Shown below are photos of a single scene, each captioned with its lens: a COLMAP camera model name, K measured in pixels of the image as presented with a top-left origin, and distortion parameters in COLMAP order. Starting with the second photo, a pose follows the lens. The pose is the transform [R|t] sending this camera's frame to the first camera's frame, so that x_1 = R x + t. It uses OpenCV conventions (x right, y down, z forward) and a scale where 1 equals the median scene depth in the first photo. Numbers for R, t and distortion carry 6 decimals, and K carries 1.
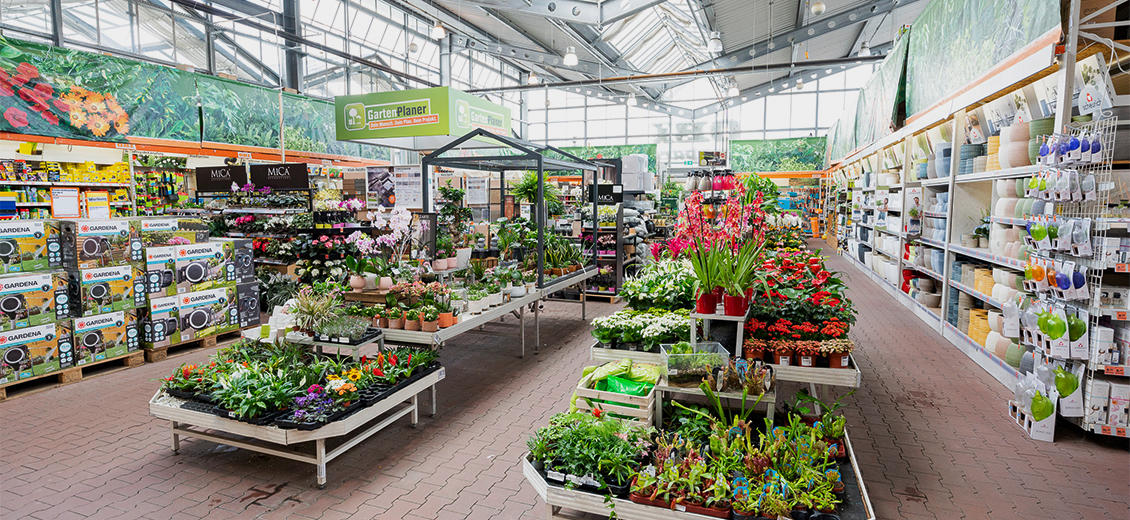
lens RADIAL K [[539.5, 0, 561.7], [0, 539.5, 255.7], [0, 0, 1]] dist [-0.003204, 0.000174]
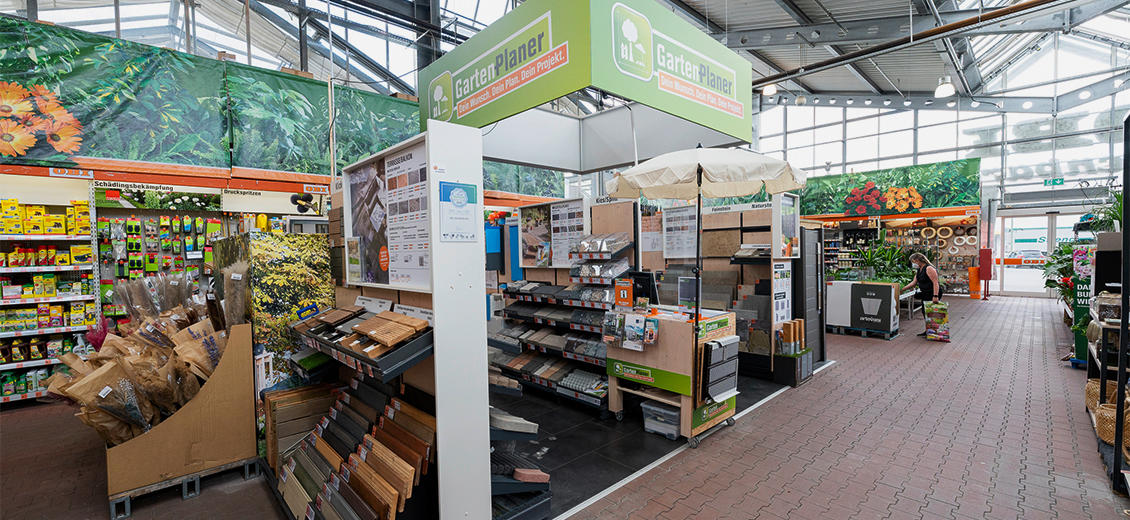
lens RADIAL K [[444.9, 0, 565.2], [0, 444.9, 267.5], [0, 0, 1]] dist [-0.000153, 0.000015]
pose [[0.900108, 0.002420, -0.435661, -0.094164], [-0.028080, 0.998228, -0.052471, -0.085391], [0.434762, 0.059463, 0.898580, 0.777465]]
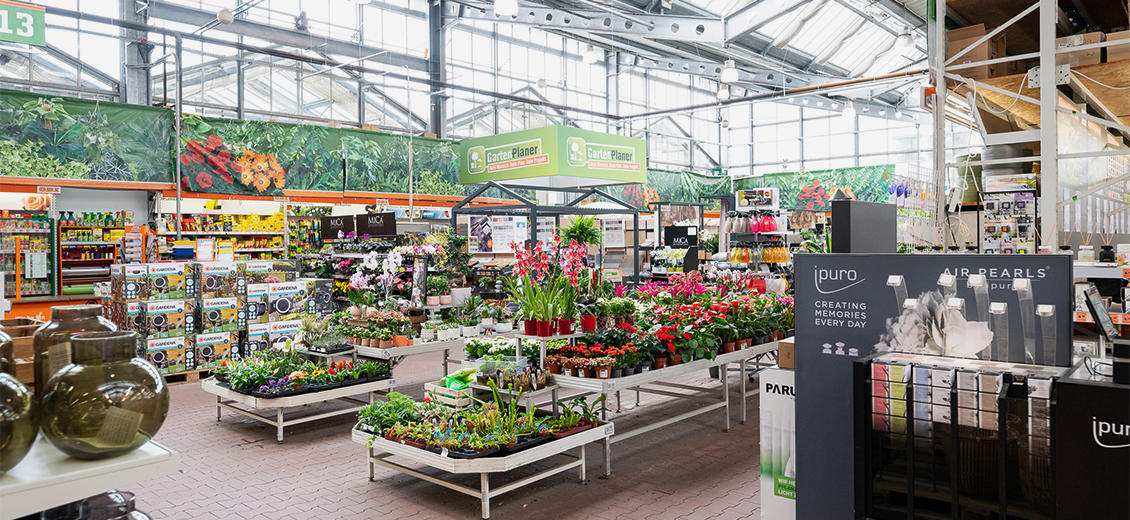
lens RADIAL K [[720.4, 0, 567.1], [0, 720.4, 256.5], [0, 0, 1]] dist [-0.005924, -0.003175]
pose [[0.930746, -0.002077, -0.365660, 0.290663], [-0.027680, 0.996714, -0.076120, 0.014723], [0.364616, 0.080970, 0.927631, -0.166664]]
